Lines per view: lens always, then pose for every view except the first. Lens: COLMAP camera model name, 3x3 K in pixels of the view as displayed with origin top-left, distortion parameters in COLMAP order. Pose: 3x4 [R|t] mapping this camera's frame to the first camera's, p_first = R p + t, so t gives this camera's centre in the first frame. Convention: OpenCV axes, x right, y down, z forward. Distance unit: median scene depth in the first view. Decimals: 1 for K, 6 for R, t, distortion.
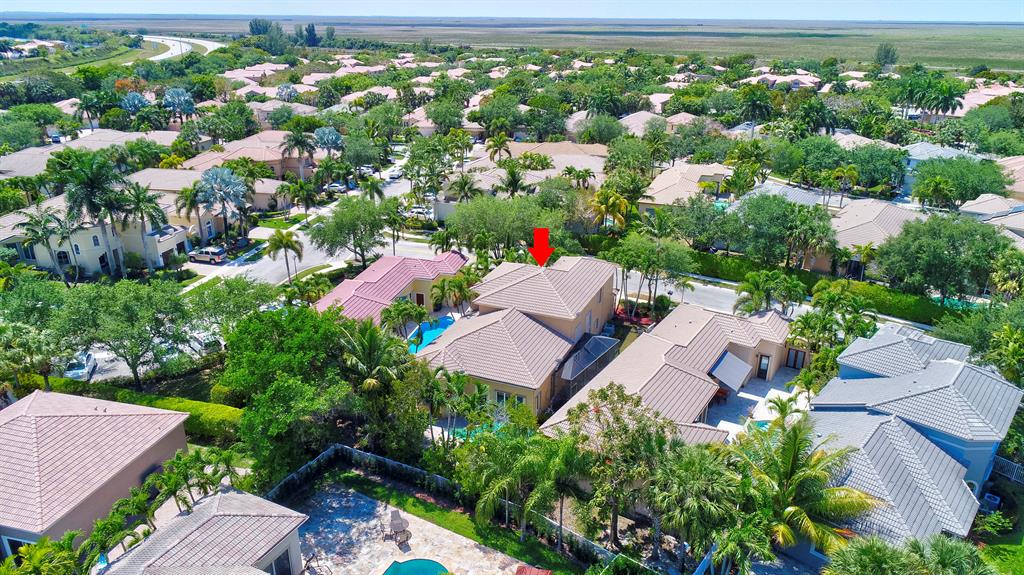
lens RADIAL K [[688.1, 0, 512.0], [0, 688.1, 287.5], [0, 0, 1]] dist [0.001910, 0.000544]
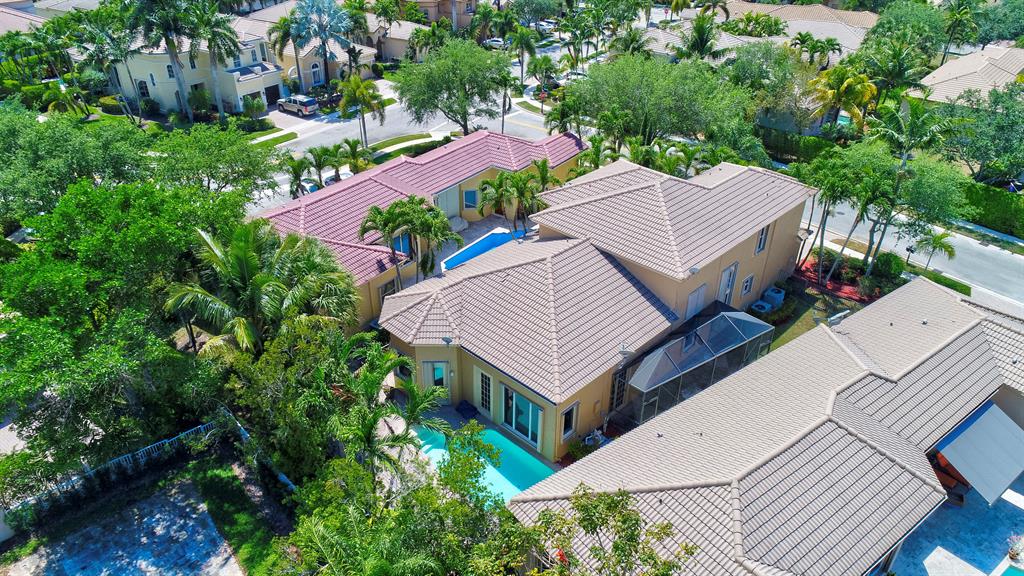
lens RADIAL K [[688.1, 0, 512.0], [0, 688.1, 288.0], [0, 0, 1]] dist [0.001910, 0.000544]
pose [[0.933384, 0.186883, -0.306379, 0.102372], [-0.135470, 0.974030, 0.181421, -0.021374], [0.332327, -0.127830, 0.934461, 0.347531]]
